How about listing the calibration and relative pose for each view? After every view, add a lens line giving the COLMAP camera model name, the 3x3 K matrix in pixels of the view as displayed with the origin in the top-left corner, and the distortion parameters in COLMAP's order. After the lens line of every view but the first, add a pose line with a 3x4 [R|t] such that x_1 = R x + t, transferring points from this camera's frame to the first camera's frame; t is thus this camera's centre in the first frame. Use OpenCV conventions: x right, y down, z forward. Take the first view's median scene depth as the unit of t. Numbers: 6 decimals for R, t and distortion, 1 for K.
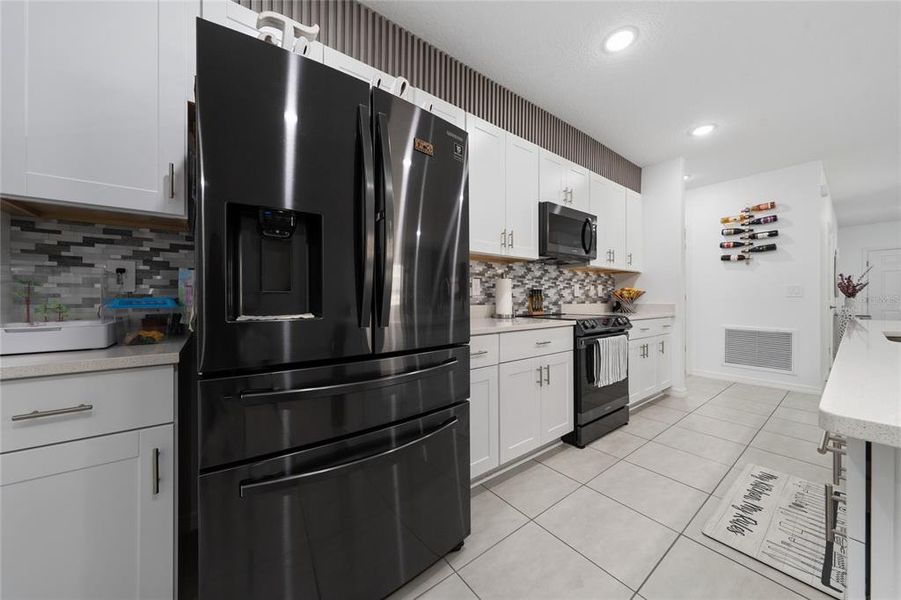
lens RADIAL K [[310.1, 0, 444.0], [0, 310.1, 297.0], [0, 0, 1]] dist [-0.000615, -0.000003]
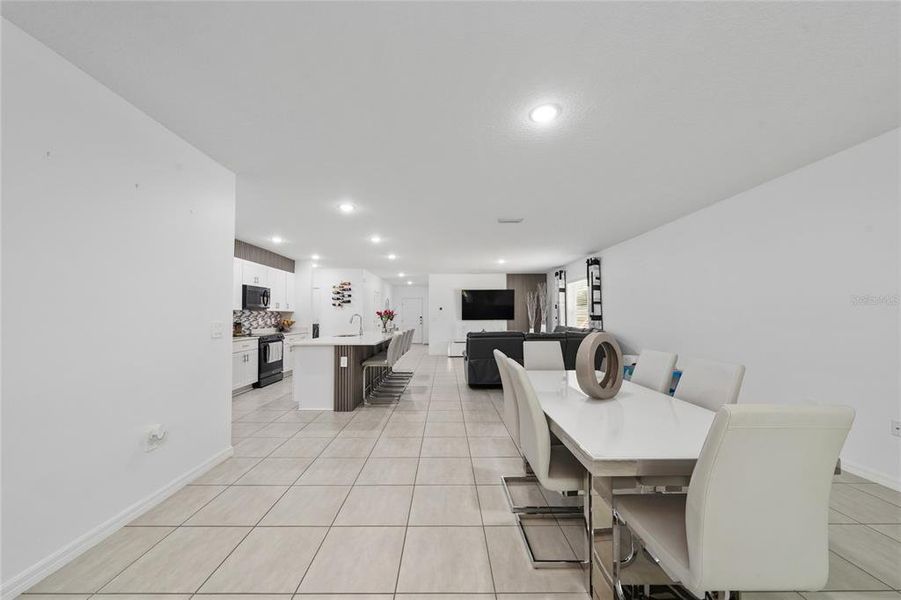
lens RADIAL K [[320.9, 0, 450.4], [0, 320.9, 307.3], [0, 0, 1]] dist [-0.000951, -0.000149]
pose [[0.590787, 0.018653, 0.806612, -0.513615], [0.000318, 0.999727, -0.023352, -0.067086], [-0.806828, 0.014052, 0.590620, -1.205189]]
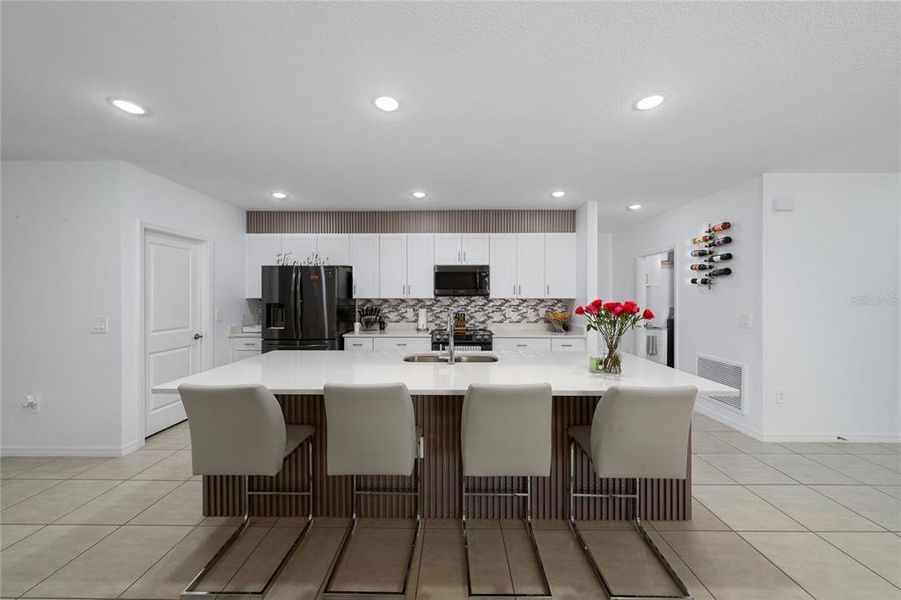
lens RADIAL K [[310.1, 0, 444.0], [0, 310.1, 297.0], [0, 0, 1]] dist [-0.000615, -0.000003]
pose [[0.792100, -0.001056, -0.610390, 1.091574], [0.003758, 0.999988, 0.003148, -0.102856], [0.610380, -0.004787, 0.792094, -0.274374]]
